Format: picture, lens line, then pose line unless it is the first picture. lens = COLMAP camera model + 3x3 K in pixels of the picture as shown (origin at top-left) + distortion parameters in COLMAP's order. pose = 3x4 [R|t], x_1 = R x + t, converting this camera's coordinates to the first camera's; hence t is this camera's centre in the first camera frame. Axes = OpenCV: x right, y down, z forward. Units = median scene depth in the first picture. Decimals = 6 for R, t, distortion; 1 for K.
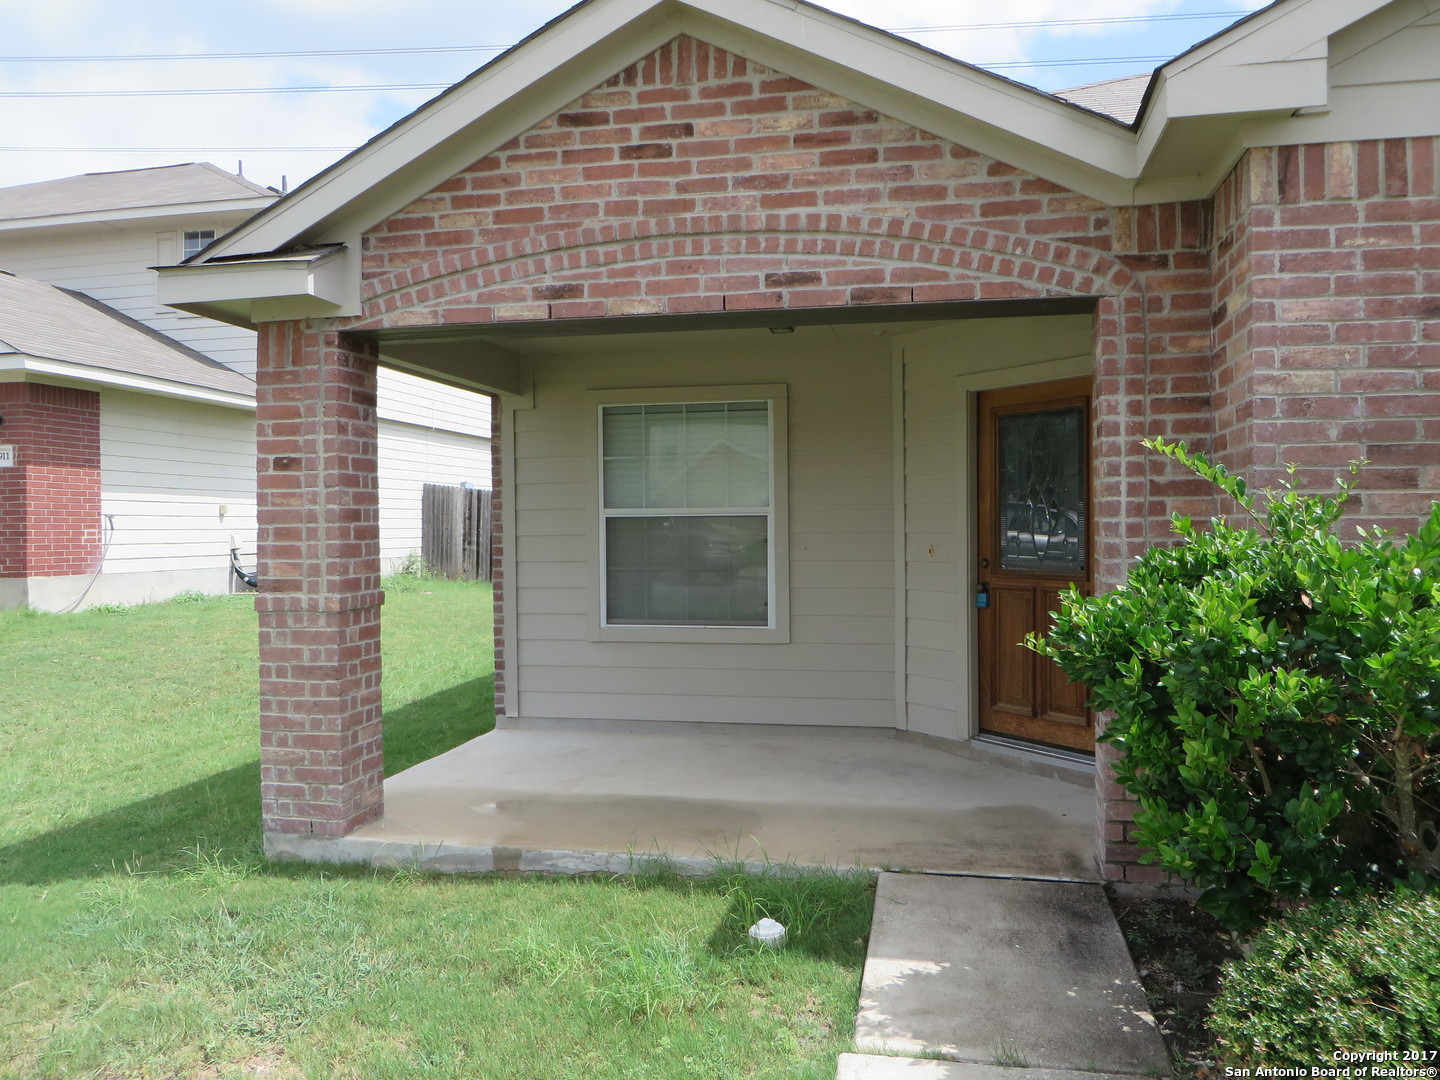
lens RADIAL K [[1076.9, 0, 730.2], [0, 1076.9, 535.5], [0, 0, 1]] dist [-0.012236, -0.000240]
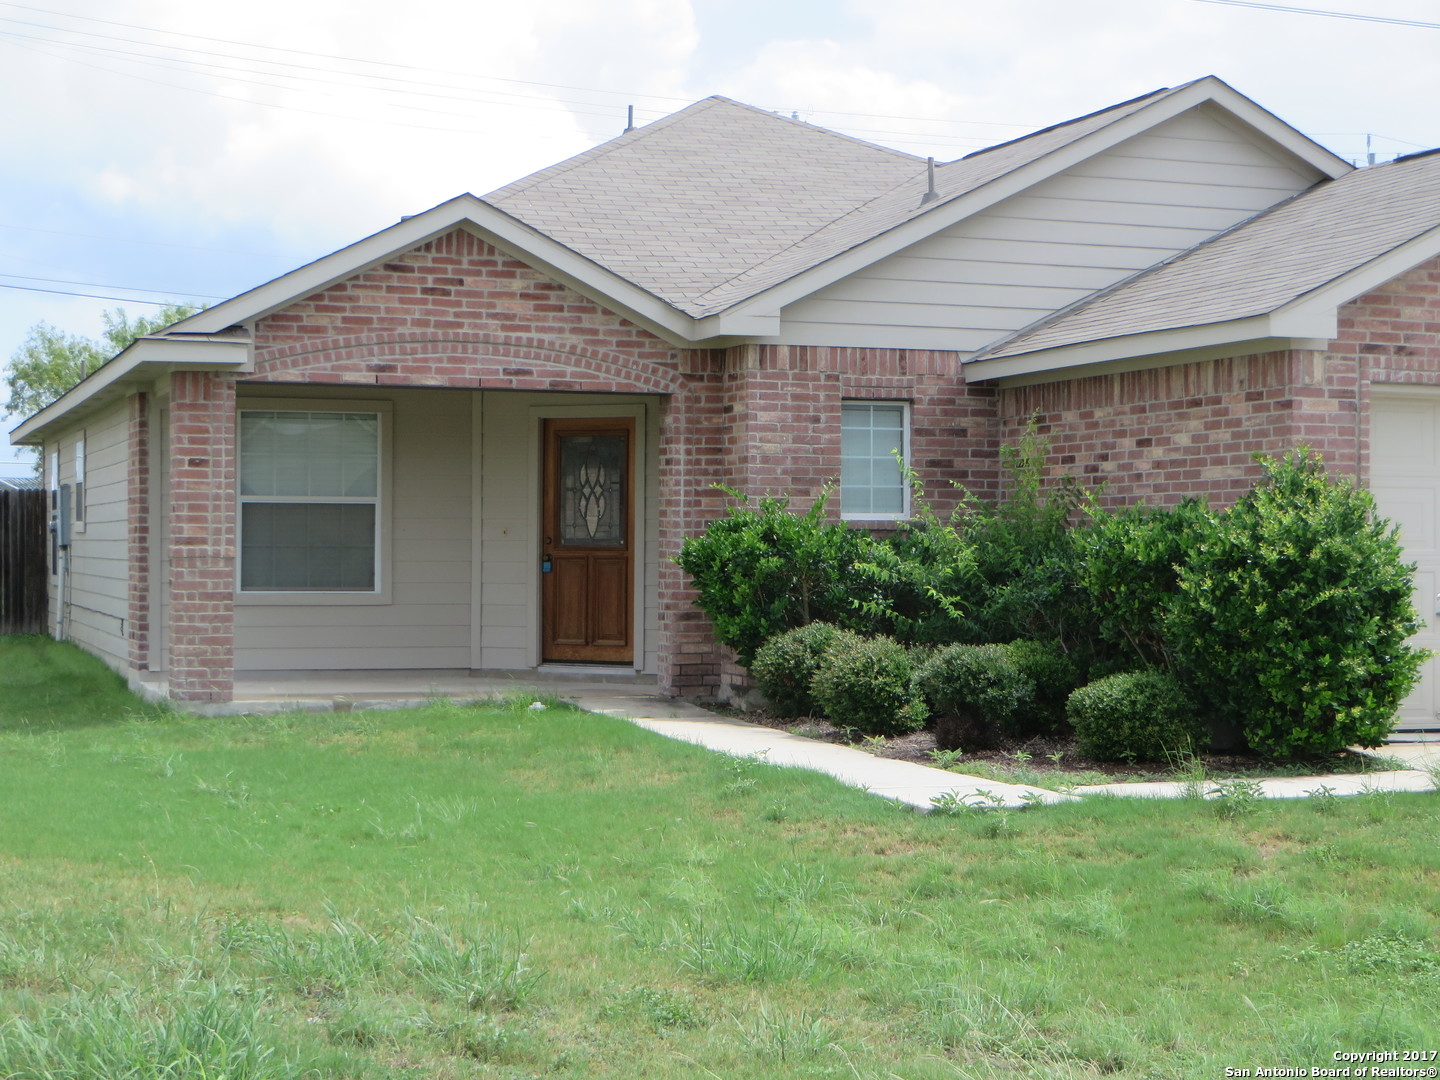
lens RADIAL K [[2549.9, 0, 709.2], [0, 2549.9, 540.8], [0, 0, 1]] dist [-0.132274, 0.000000]
pose [[0.862543, 0.014977, 0.505762, -1.809633], [-0.009017, 0.999858, -0.014231, 0.102097], [-0.505904, 0.007714, 0.862555, -2.826169]]
